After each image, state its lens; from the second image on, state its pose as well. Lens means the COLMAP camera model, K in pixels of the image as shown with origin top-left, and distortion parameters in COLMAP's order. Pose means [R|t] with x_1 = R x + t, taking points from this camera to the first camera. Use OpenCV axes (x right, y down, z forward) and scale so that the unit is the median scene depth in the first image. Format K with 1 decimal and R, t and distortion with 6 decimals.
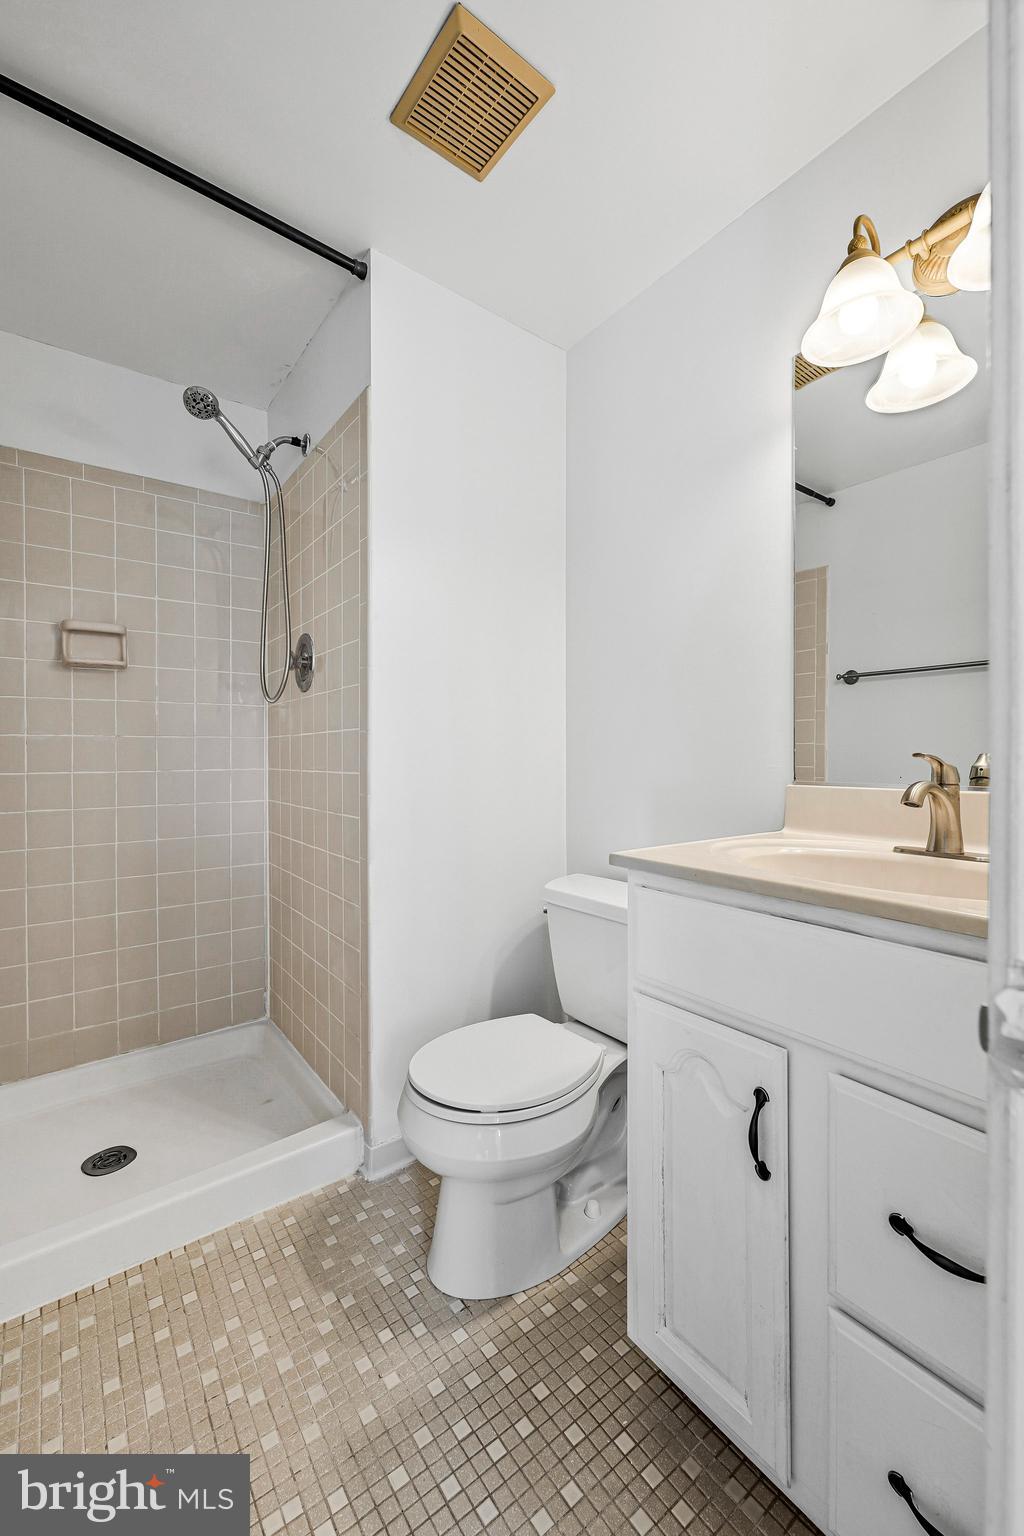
lens RADIAL K [[630.6, 0, 519.2], [0, 630.6, 770.4], [0, 0, 1]] dist [-0.002068, 0.000818]
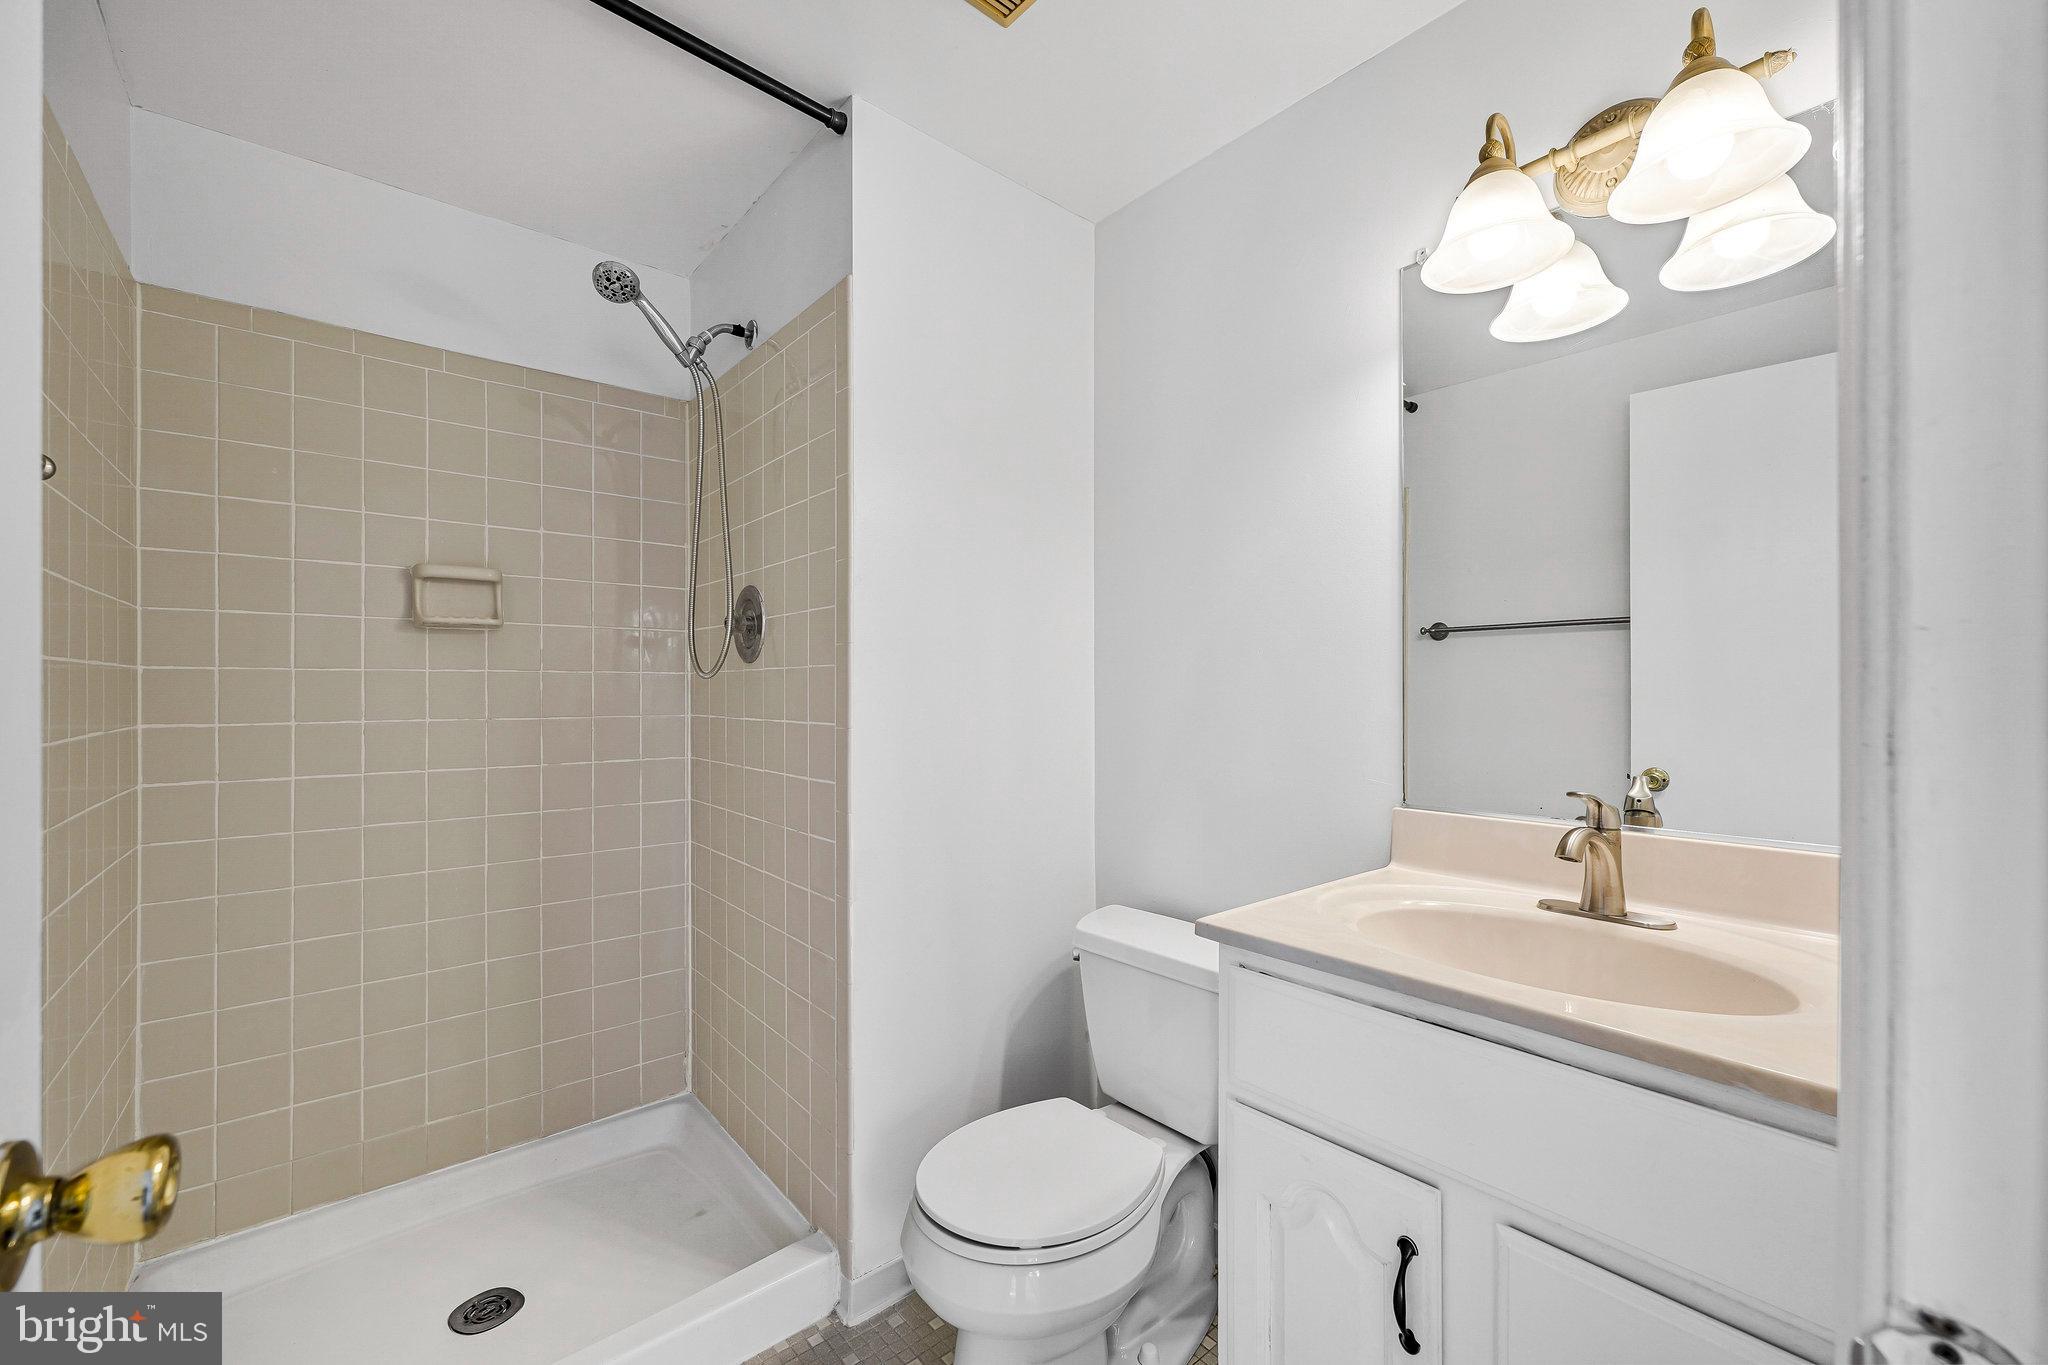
lens RADIAL K [[840.8, 0, 1013.1], [0, 840.8, 684.9], [0, 0, 1]] dist [-0.002068, 0.000818]
pose [[0.998120, 0.002437, 0.061248, -0.101095], [-0.001903, 0.999960, -0.008772, -0.103891], [-0.061267, 0.008639, 0.998084, -0.022403]]
